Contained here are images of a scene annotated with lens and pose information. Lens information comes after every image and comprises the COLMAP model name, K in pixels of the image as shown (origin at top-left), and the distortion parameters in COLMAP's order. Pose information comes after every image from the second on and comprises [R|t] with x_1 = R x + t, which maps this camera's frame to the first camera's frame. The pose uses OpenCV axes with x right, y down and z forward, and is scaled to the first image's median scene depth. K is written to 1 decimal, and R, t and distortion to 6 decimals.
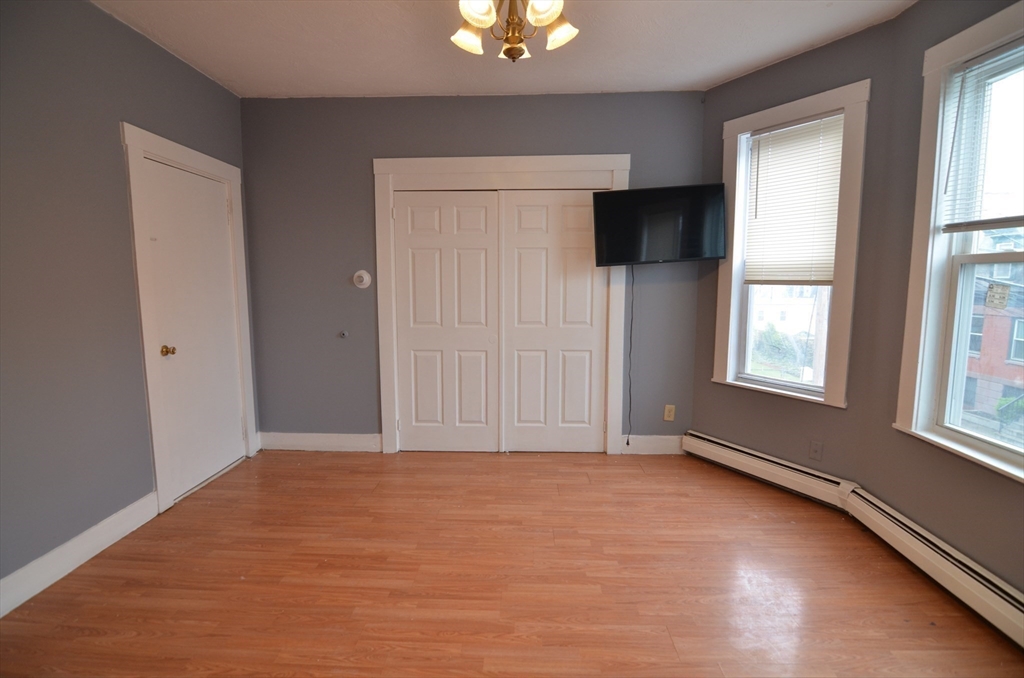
lens RADIAL K [[529.1, 0, 512.0], [0, 529.1, 339.0], [0, 0, 1]] dist [-0.001330, 0.000044]
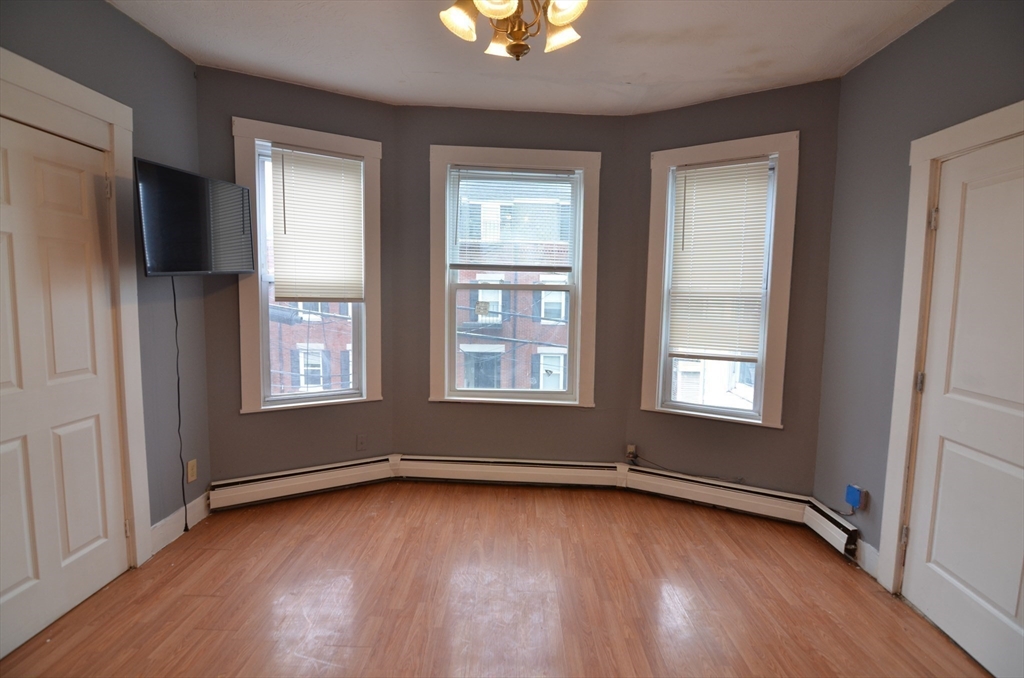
lens RADIAL K [[495.7, 0, 514.6], [0, 495.7, 342.1], [0, 0, 1]] dist [-0.015392, -0.000711]
pose [[-0.045153, -0.088975, 0.995010, -0.454090], [0.101601, 0.990452, 0.093178, -0.069103], [-0.993800, 0.105301, -0.035682, 0.598854]]
